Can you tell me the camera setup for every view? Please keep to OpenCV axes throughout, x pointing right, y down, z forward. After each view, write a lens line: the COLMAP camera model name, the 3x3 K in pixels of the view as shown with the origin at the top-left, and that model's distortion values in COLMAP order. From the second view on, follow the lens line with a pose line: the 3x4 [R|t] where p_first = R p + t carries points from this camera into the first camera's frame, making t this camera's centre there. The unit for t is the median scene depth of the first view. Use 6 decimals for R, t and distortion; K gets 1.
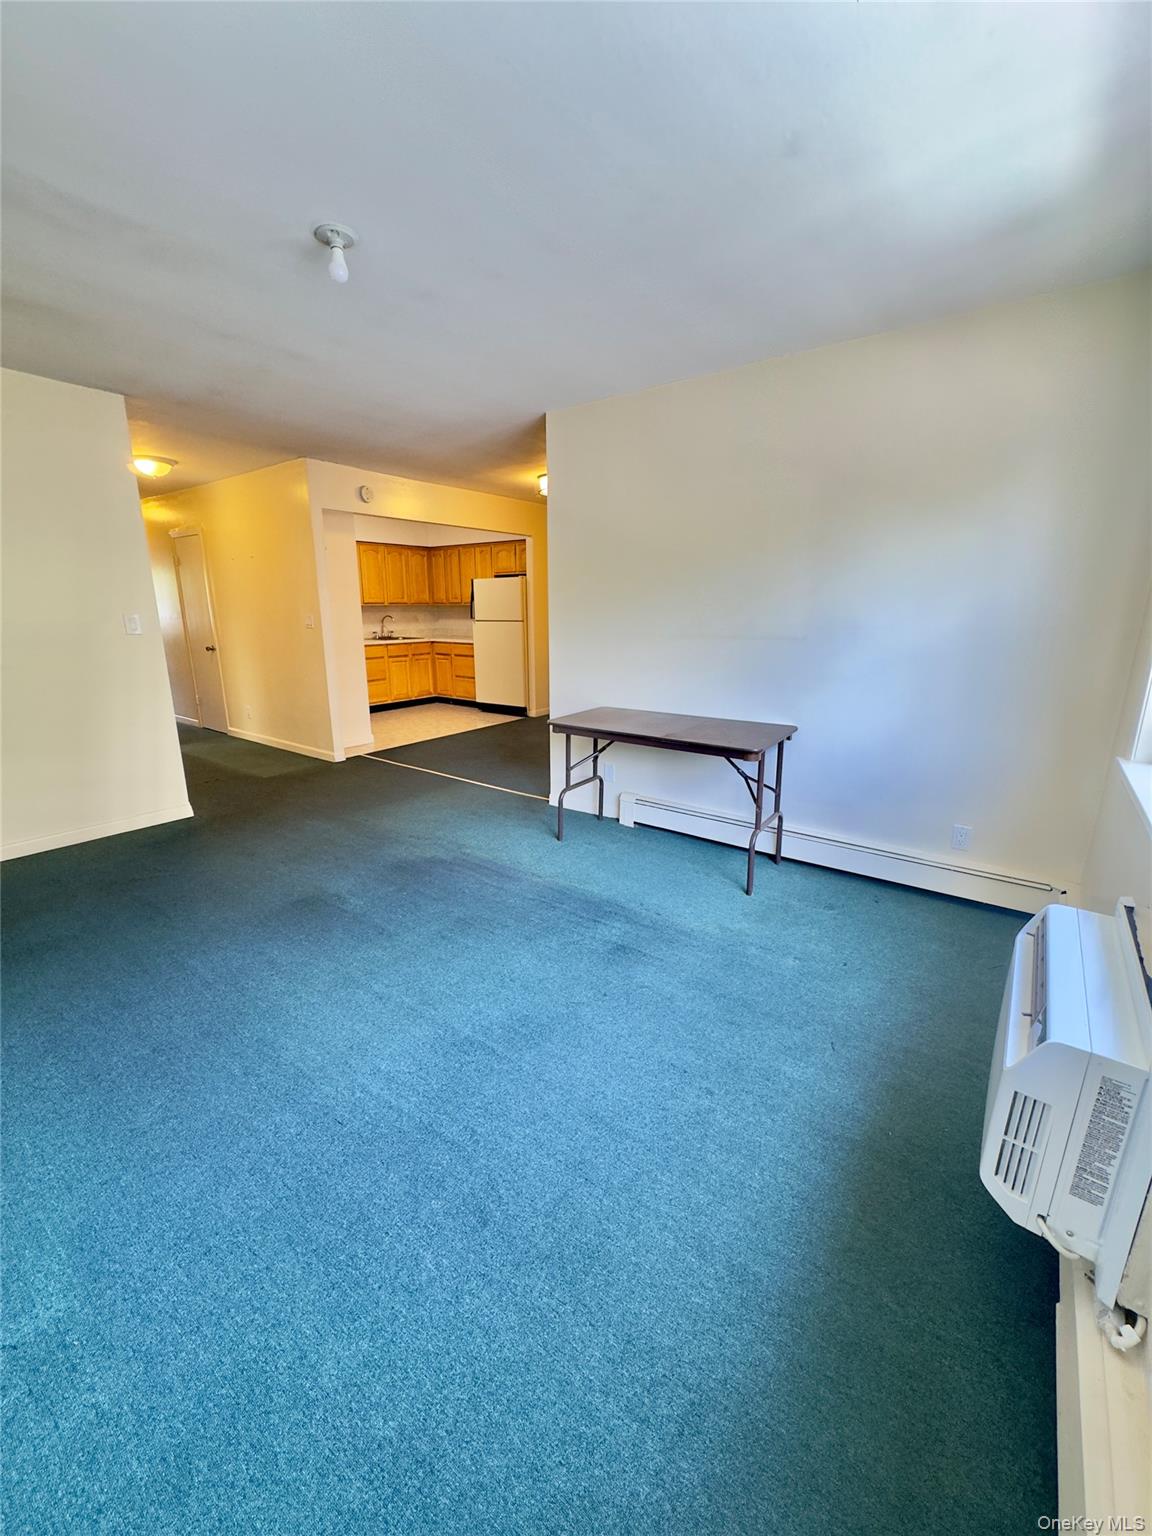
lens RADIAL K [[609.1, 0, 576.7], [0, 609.1, 768.9], [0, 0, 1]] dist [-0.004225, 0.000153]
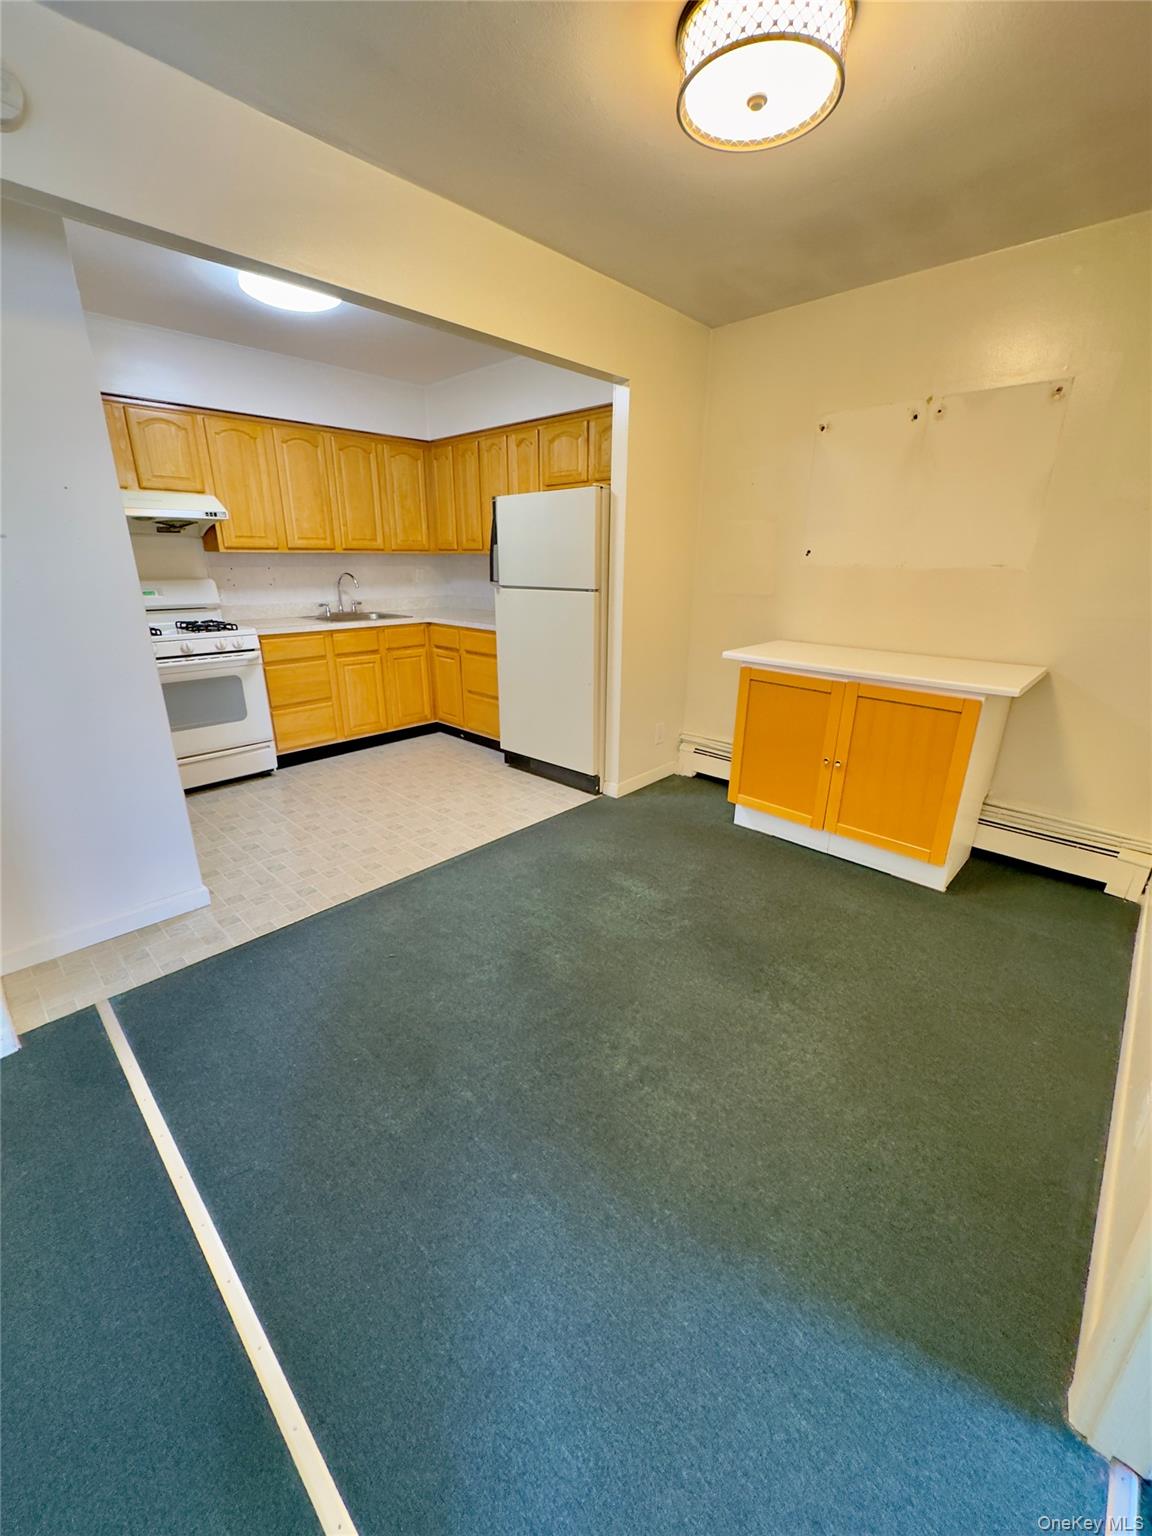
lens RADIAL K [[609.1, 0, 578.2], [0, 609.1, 767.4], [0, 0, 1]] dist [-0.004225, 0.000153]
pose [[0.992595, 0.044920, -0.112856, -0.042947], [-0.037081, 0.996813, 0.070628, -0.132355], [0.115669, -0.065920, 0.991098, 0.503143]]
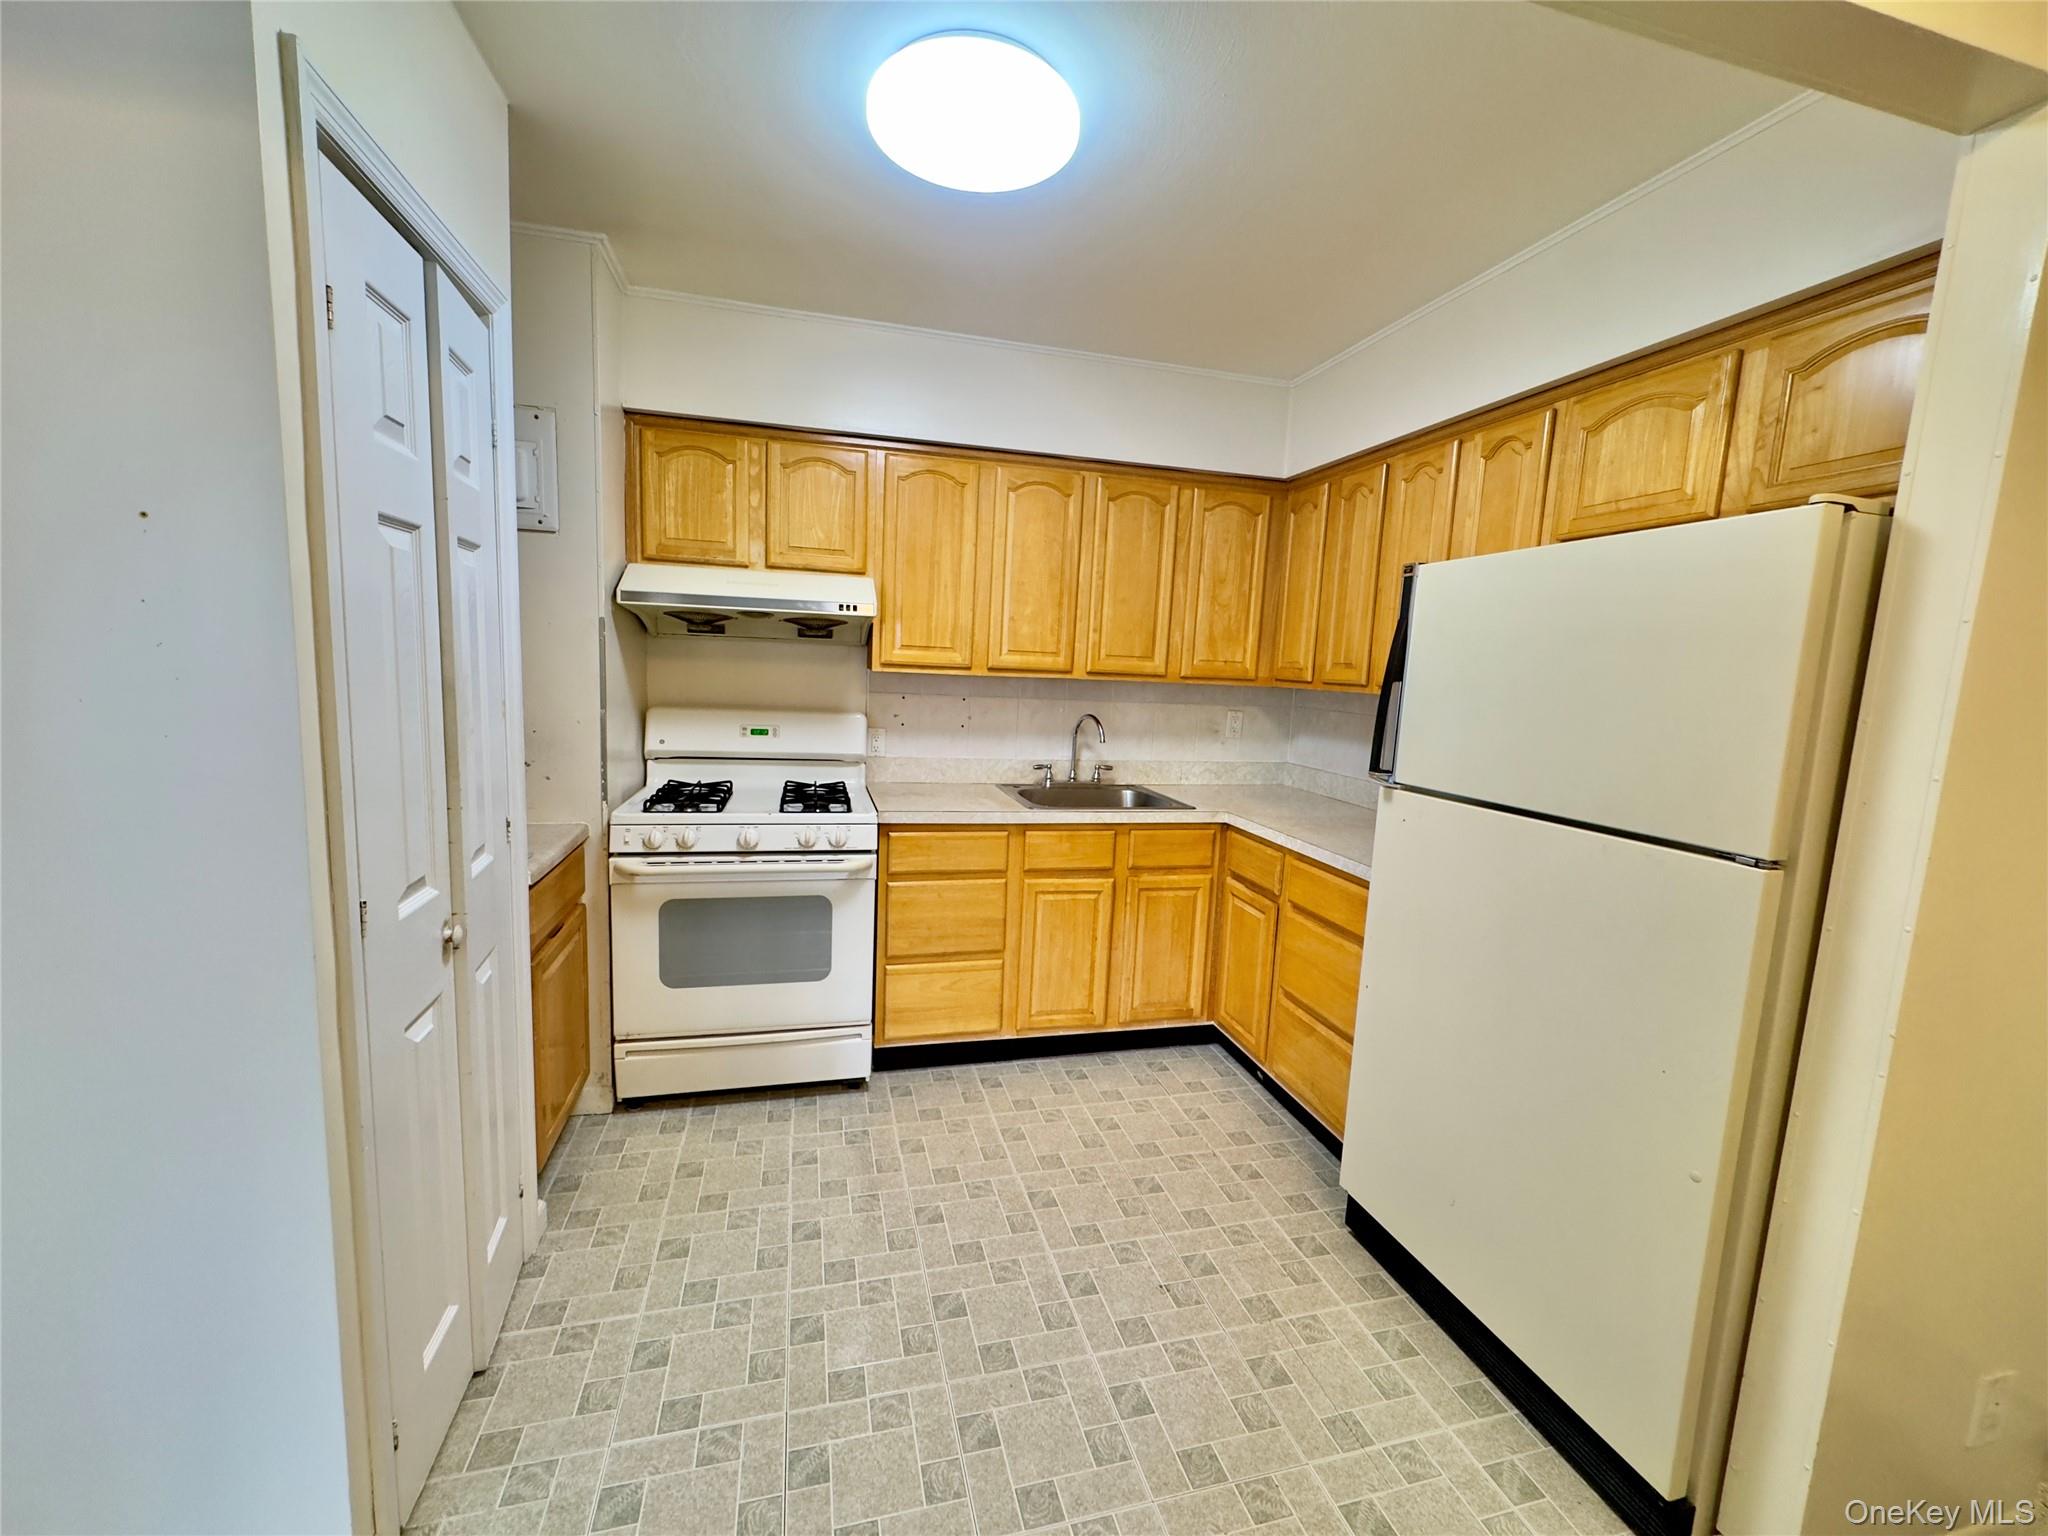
lens RADIAL K [[812.1, 0, 1023.1], [0, 812.1, 767.4], [0, 0, 1]] dist [-0.004225, 0.000153]
pose [[0.776064, 0.115258, -0.620033, -0.098738], [-0.206509, 0.975398, -0.077160, -0.199046], [0.595885, 0.187923, 0.780773, 0.714151]]
